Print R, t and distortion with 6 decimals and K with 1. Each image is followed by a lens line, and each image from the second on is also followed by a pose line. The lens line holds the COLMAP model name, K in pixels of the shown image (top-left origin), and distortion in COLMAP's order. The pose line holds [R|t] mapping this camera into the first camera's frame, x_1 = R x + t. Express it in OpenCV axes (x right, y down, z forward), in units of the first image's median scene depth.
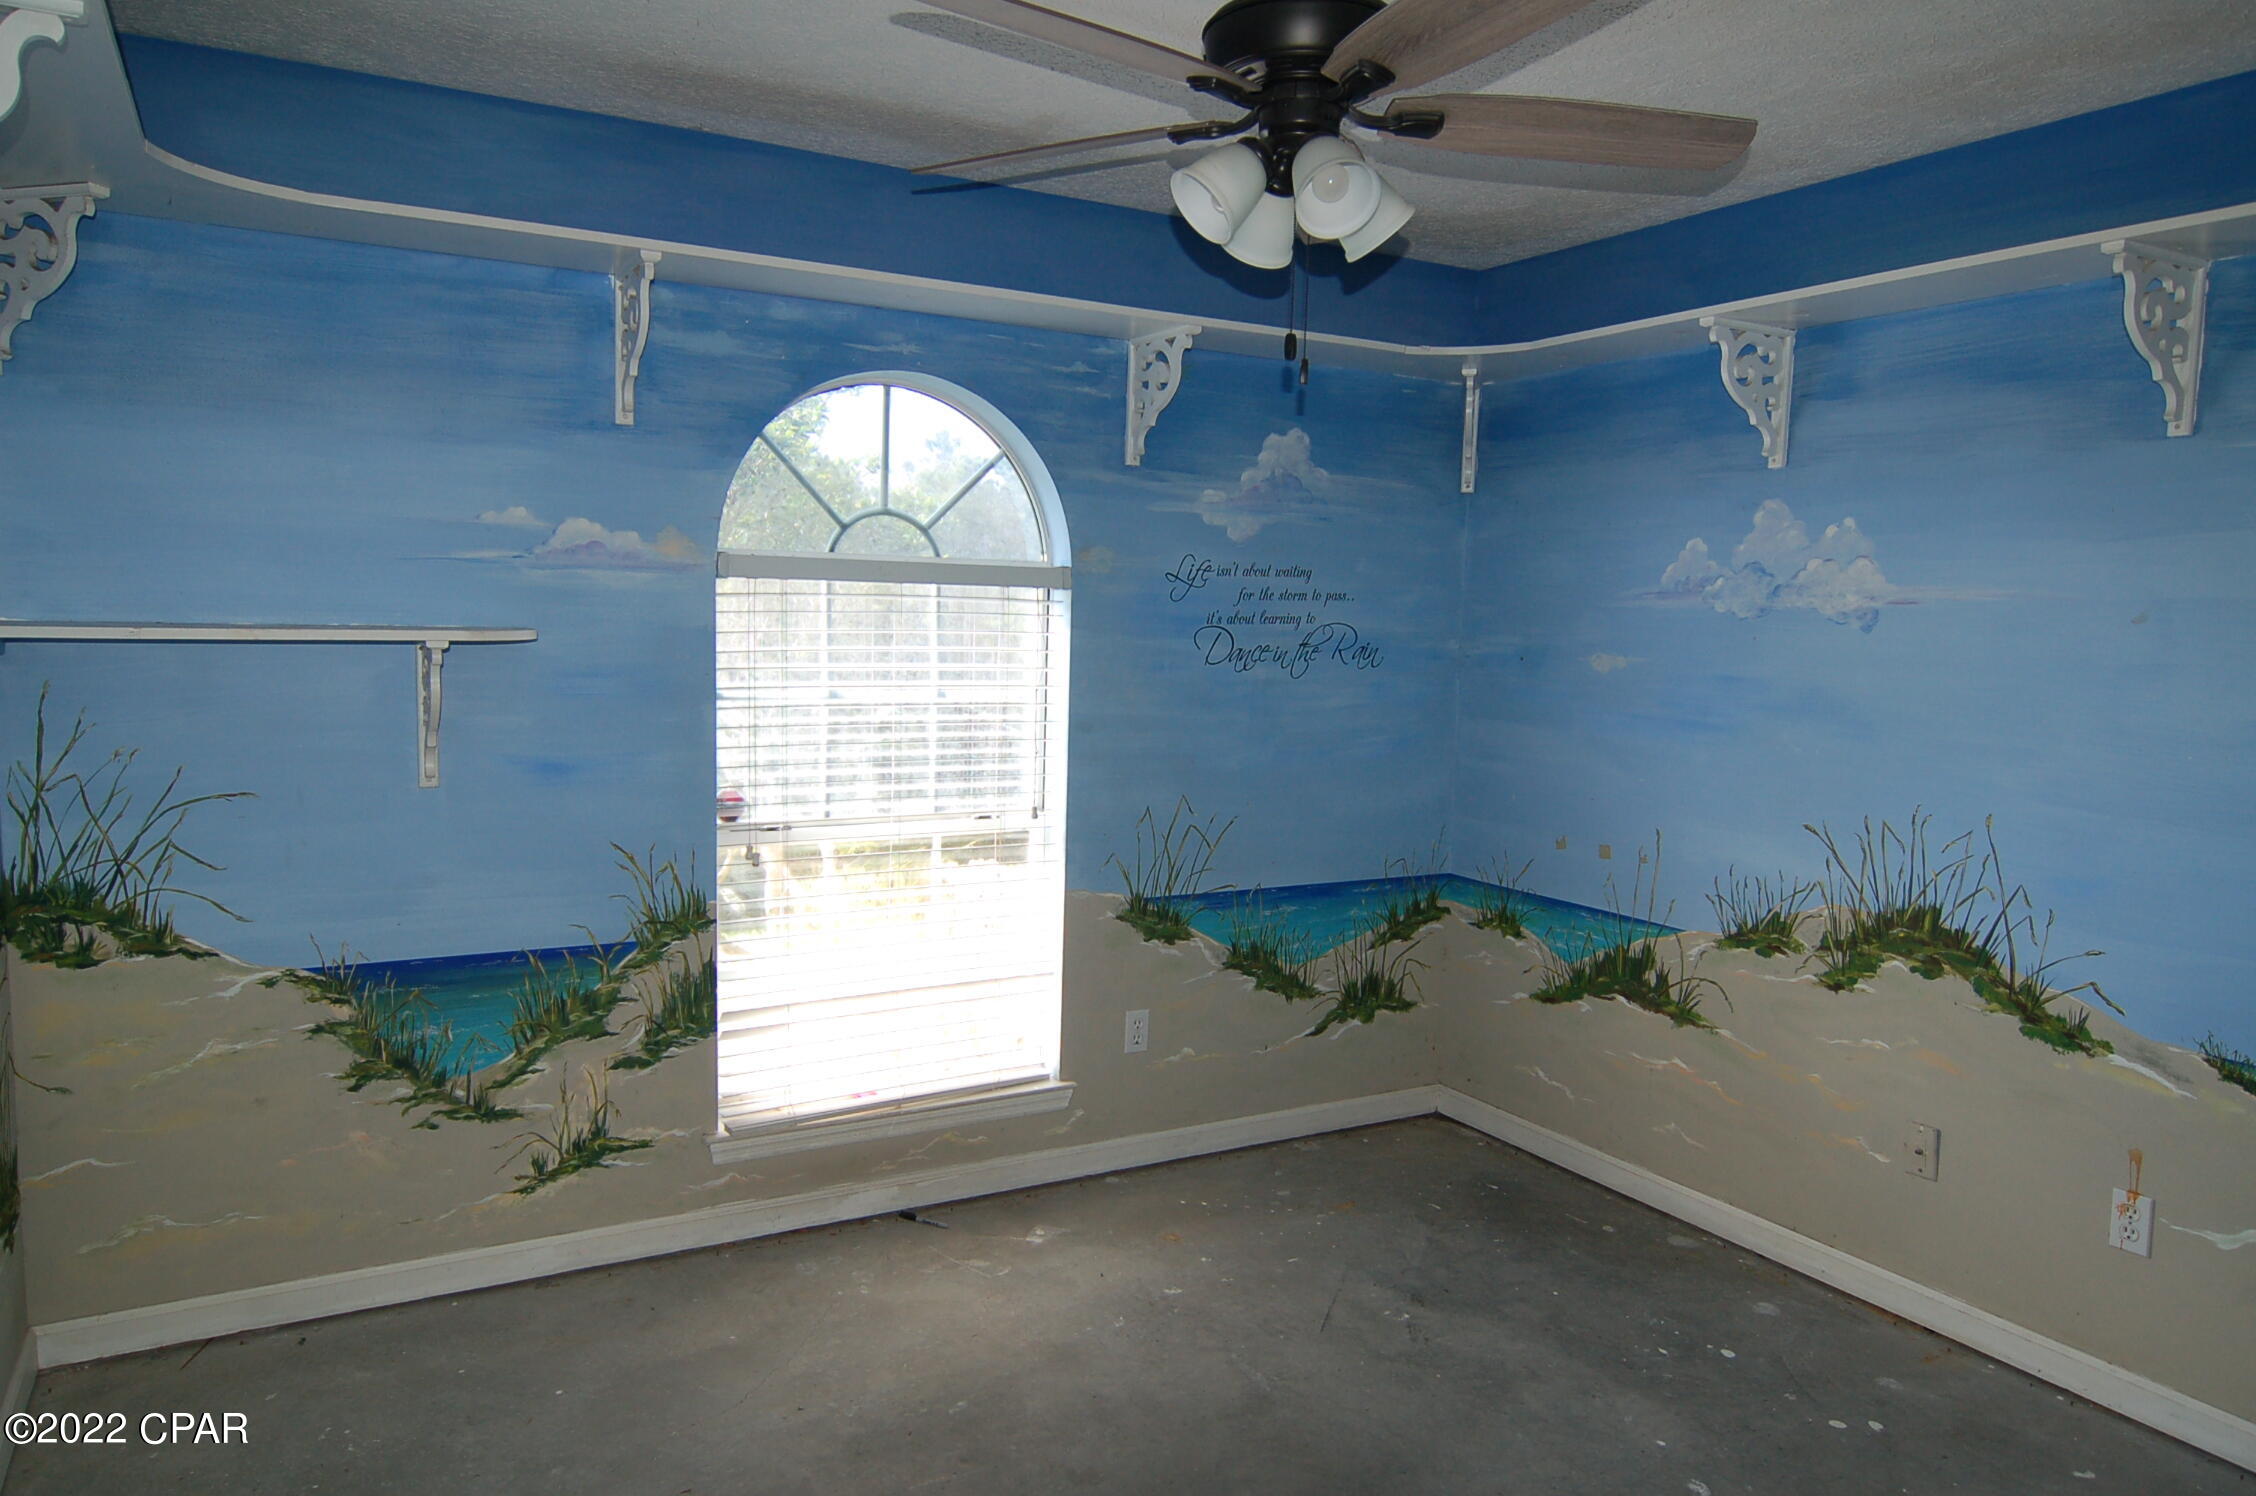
lens RADIAL K [[1432.7, 0, 1128.0], [0, 1432.7, 747.8], [0, 0, 1]] dist [-0.003324, -0.002896]
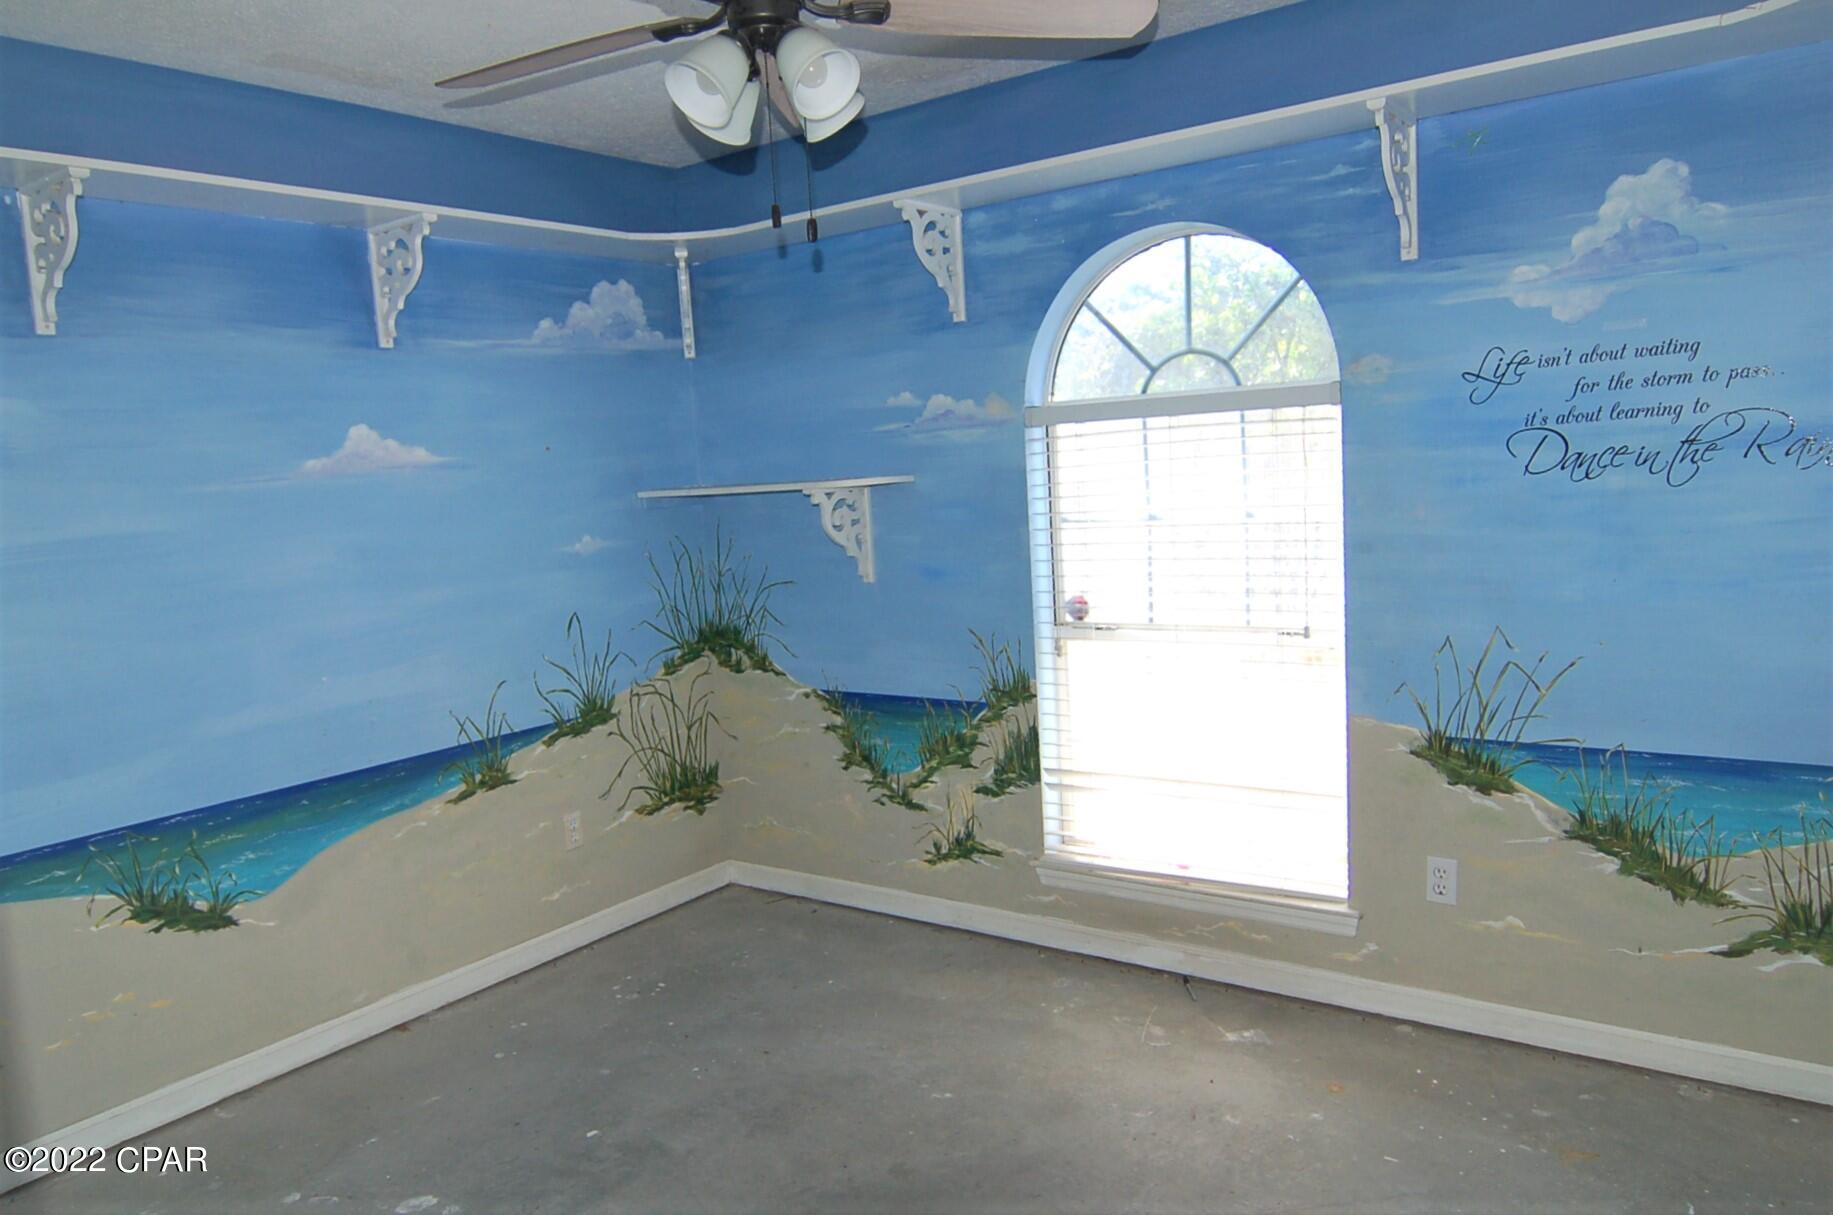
lens RADIAL K [[1296.6, 0, 916.8], [0, 1296.6, 609.7], [0, 0, 1]] dist [-0.002316, -0.006290]
pose [[0.417581, 0.058055, -0.906783, 0.672896], [-0.010456, 0.998198, 0.059092, -0.022152], [0.908579, -0.015194, 0.417436, 0.392710]]
